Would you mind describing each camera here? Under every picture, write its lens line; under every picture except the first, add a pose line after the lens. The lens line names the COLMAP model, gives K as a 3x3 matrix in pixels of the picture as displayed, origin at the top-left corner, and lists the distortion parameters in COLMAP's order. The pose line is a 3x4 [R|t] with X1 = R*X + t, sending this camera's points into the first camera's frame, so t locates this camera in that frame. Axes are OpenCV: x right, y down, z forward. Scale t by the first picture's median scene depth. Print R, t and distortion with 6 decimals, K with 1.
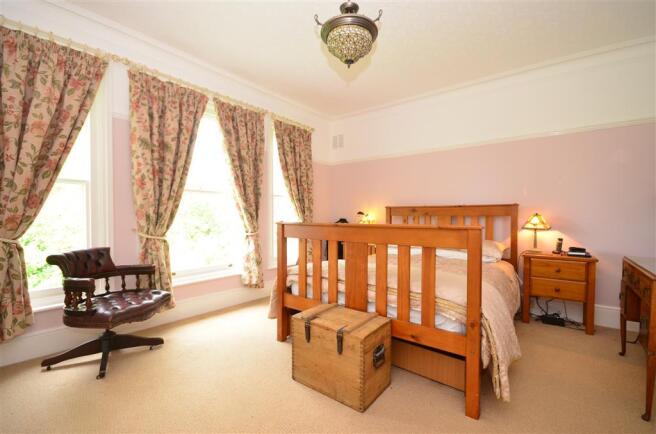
lens RADIAL K [[282.6, 0, 326.9], [0, 282.6, 221.6], [0, 0, 1]] dist [0.017626, -0.016267]
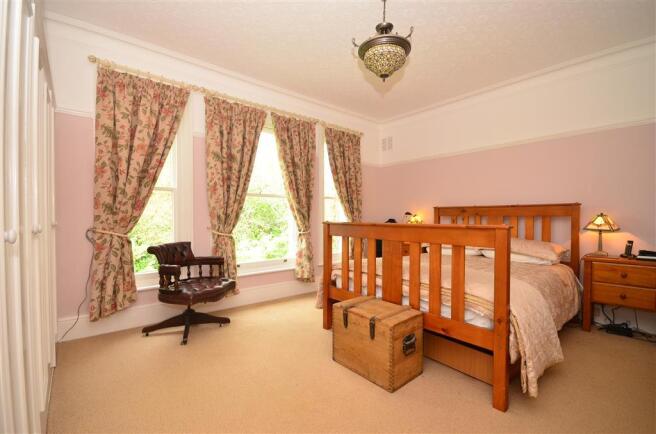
lens RADIAL K [[282.6, 0, 326.9], [0, 282.6, 221.6], [0, 0, 1]] dist [0.017626, -0.016267]
pose [[0.979969, 0.002961, -0.199128, 0.065371], [-0.003325, 0.999993, -0.001494, 0.002797], [0.199122, 0.002126, 0.979972, -0.097119]]
